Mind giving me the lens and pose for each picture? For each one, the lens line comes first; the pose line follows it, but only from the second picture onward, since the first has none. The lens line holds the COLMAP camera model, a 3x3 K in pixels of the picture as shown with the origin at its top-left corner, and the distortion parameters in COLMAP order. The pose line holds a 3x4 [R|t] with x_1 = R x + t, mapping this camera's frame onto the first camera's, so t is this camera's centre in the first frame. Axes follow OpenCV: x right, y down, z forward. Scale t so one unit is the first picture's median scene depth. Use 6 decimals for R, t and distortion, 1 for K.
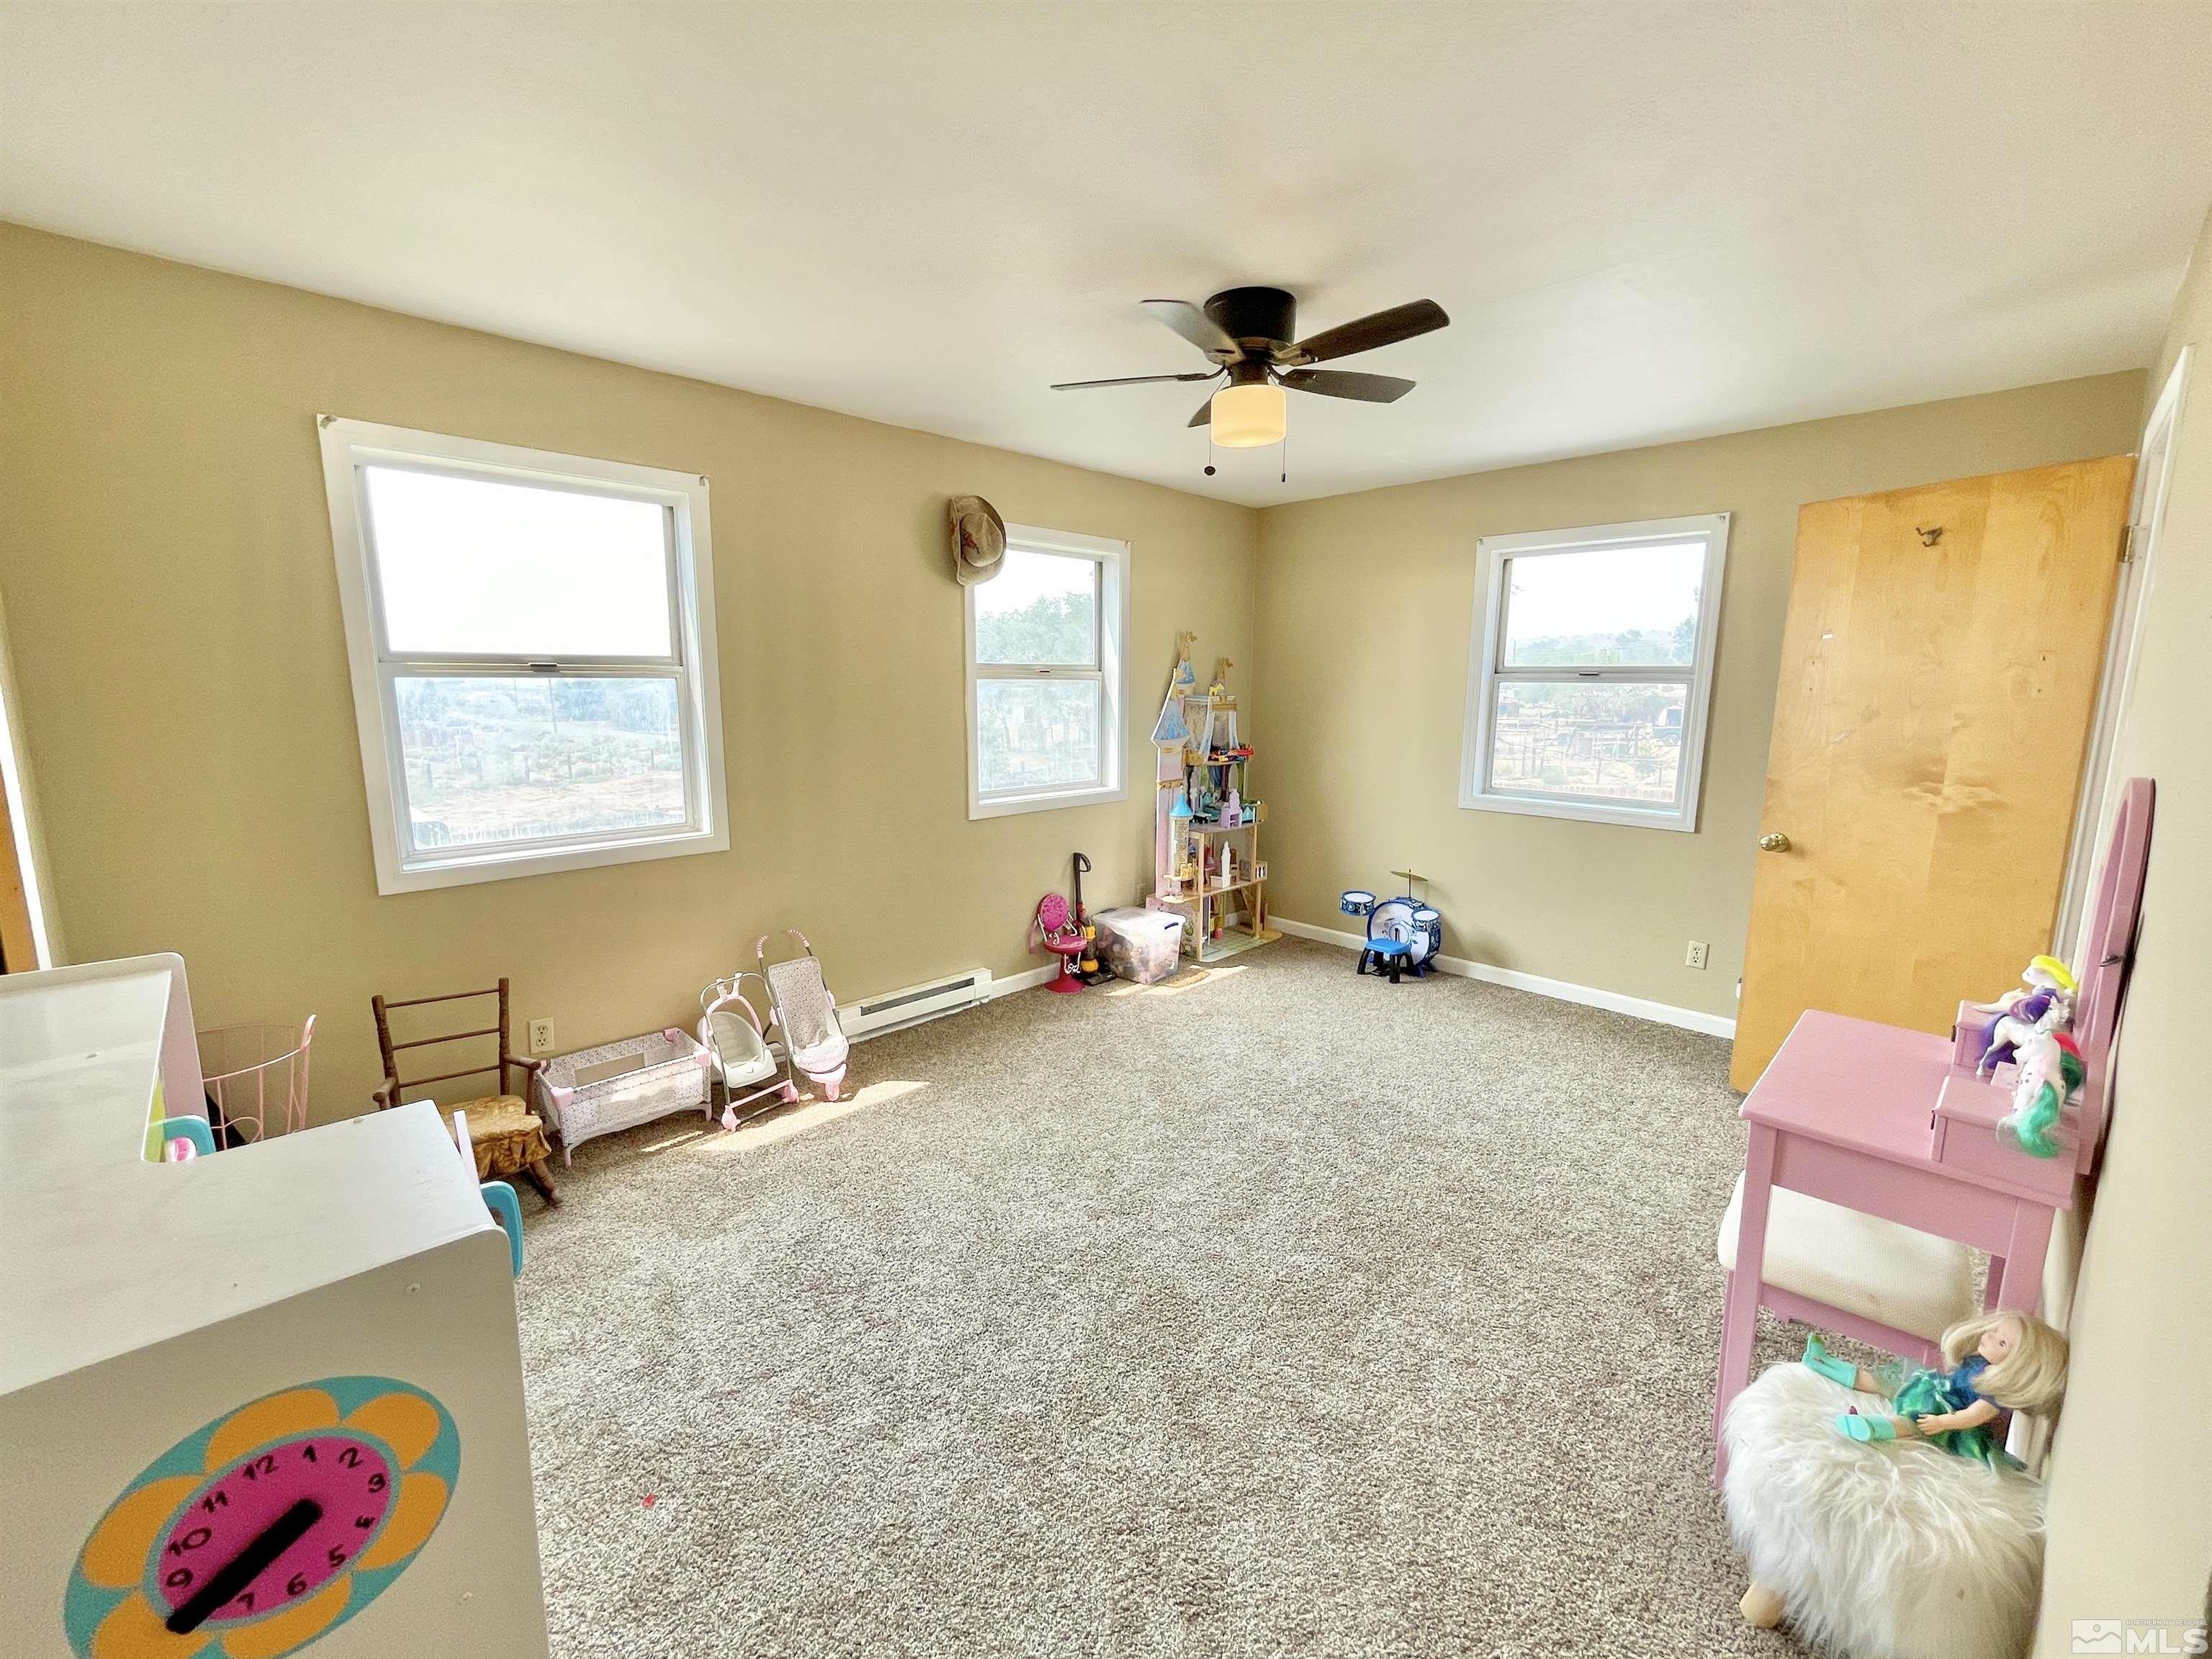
lens RADIAL K [[890.6, 0, 1106.0], [0, 890.6, 829.5], [0, 0, 1]] dist [-0.000078, 0.000185]
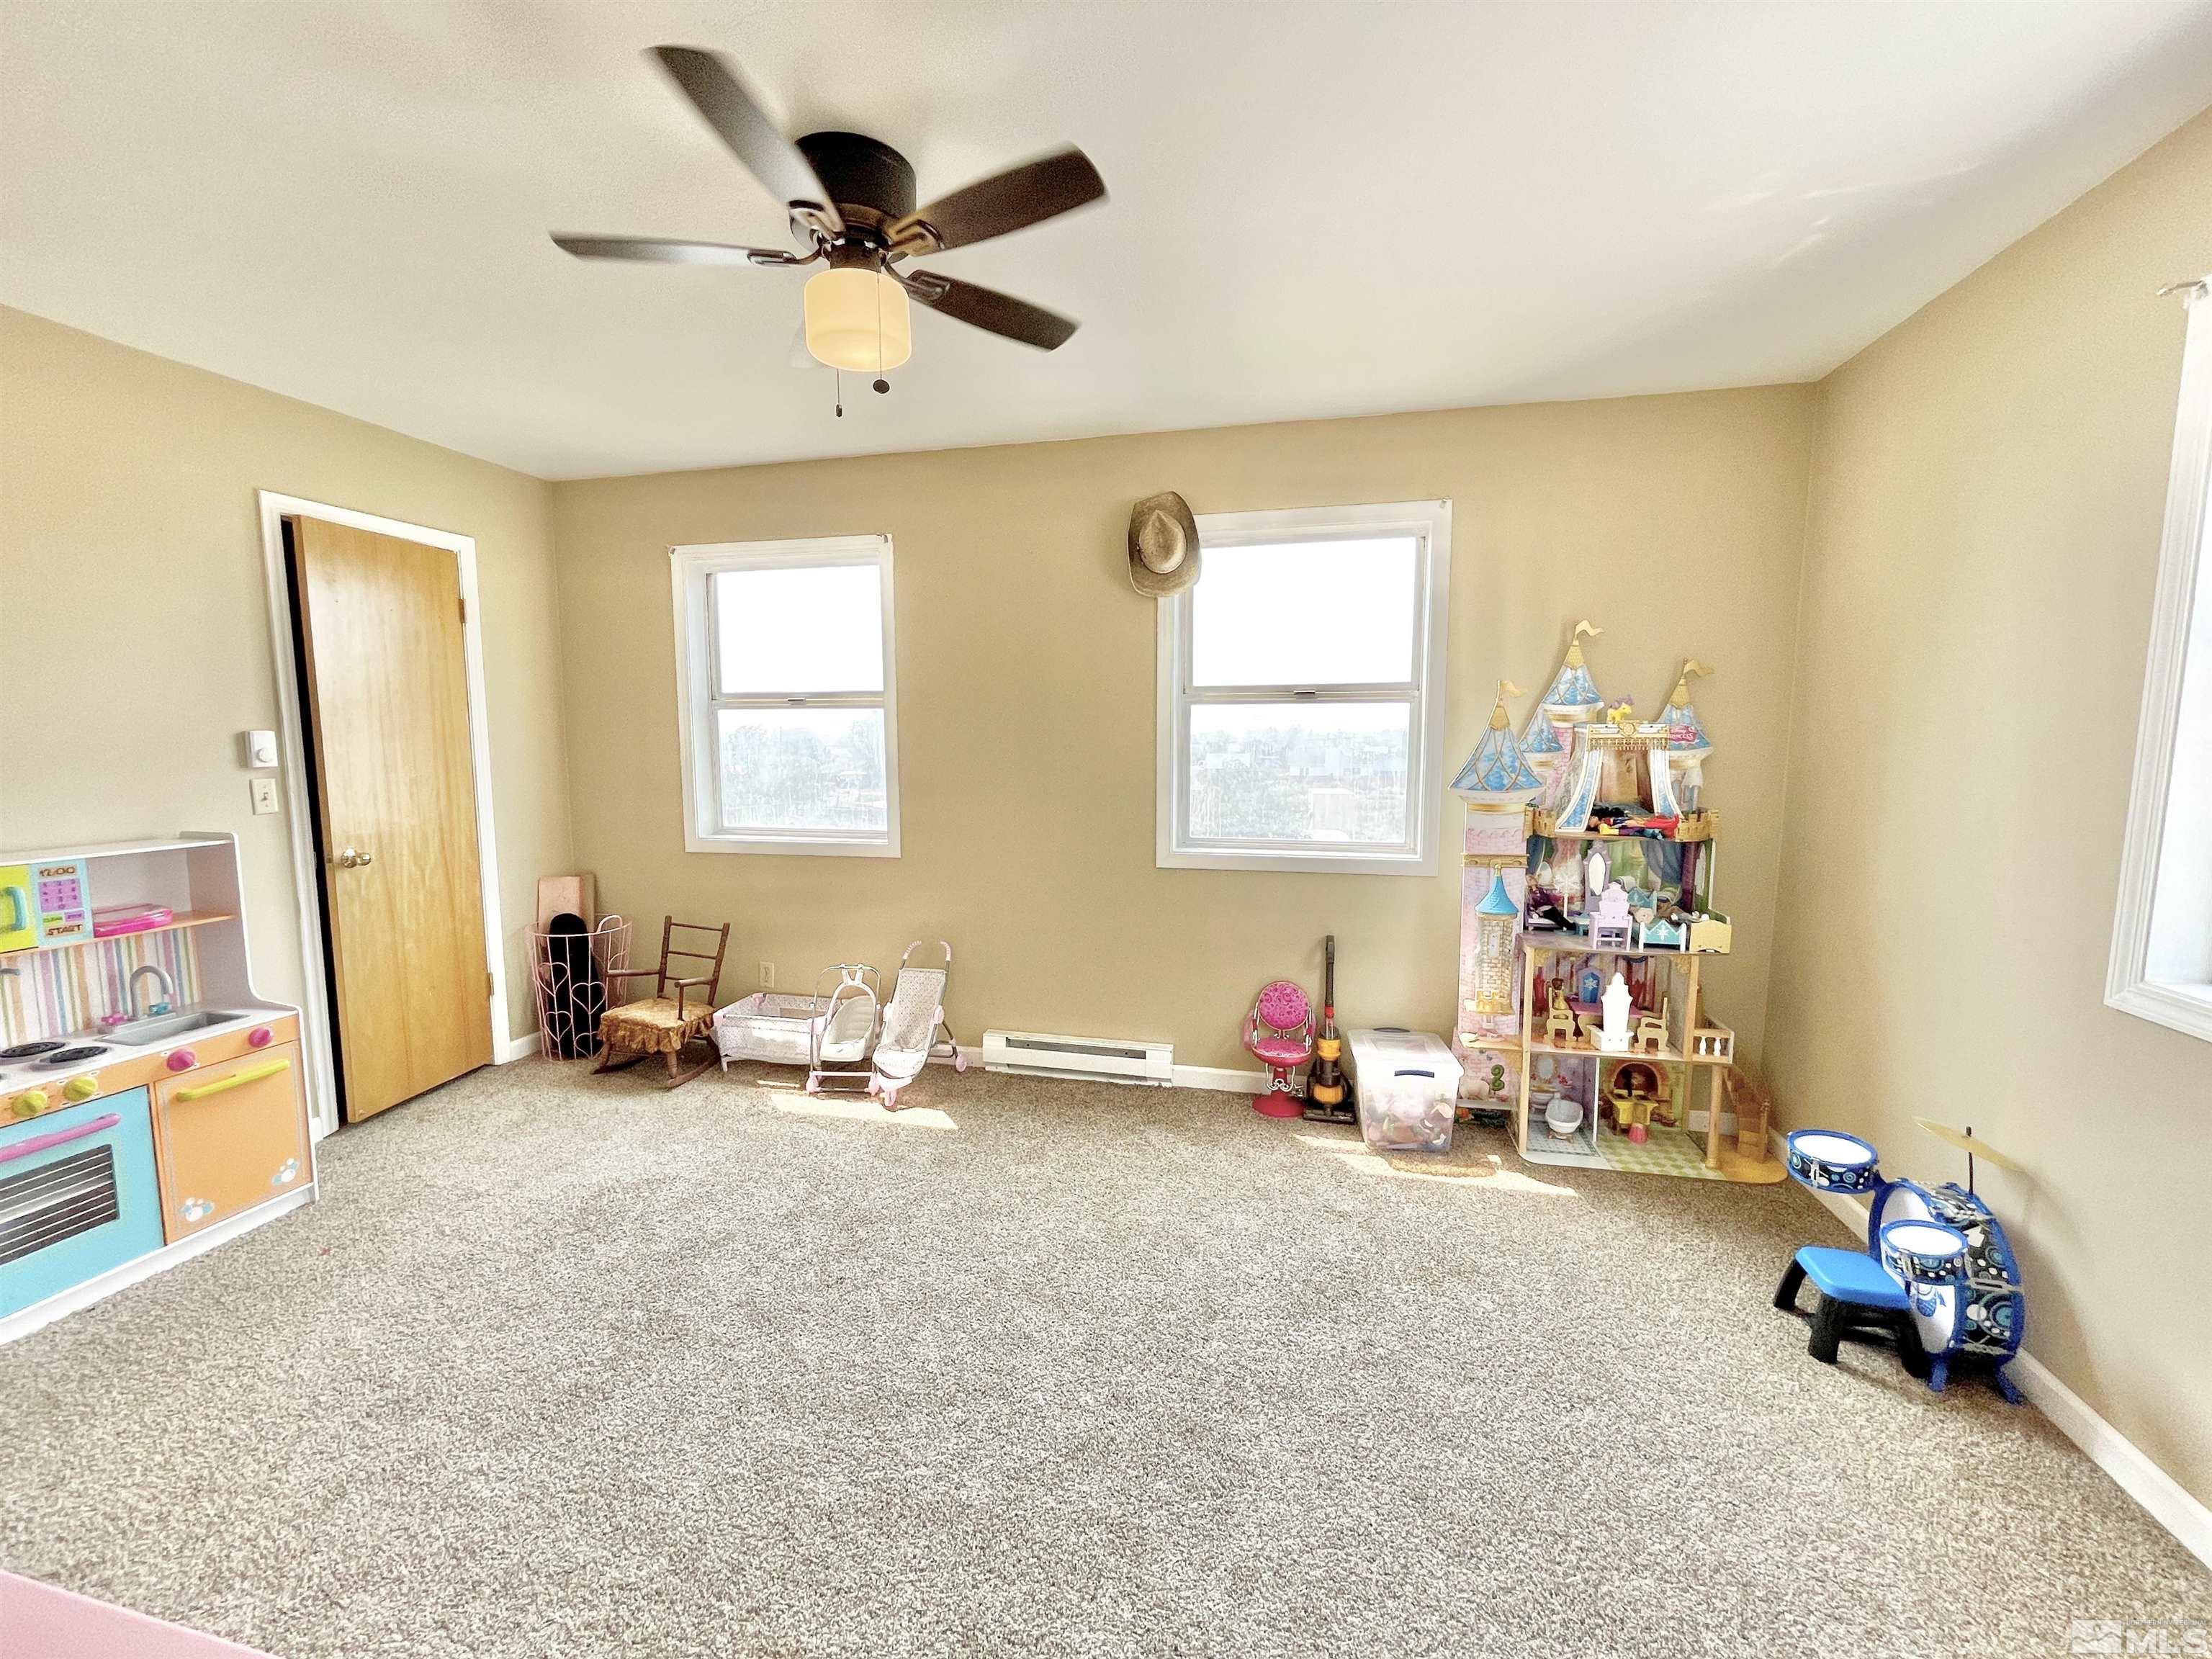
lens RADIAL K [[940.8, 0, 1106.0], [0, 940.8, 829.5], [0, 0, 1]] dist [-0.001348, -0.000265]
pose [[0.519508, 0.100106, -0.848581, 0.579980], [-0.128050, 0.991020, 0.038516, -0.074691], [0.844816, 0.088651, 0.527661, 0.474667]]
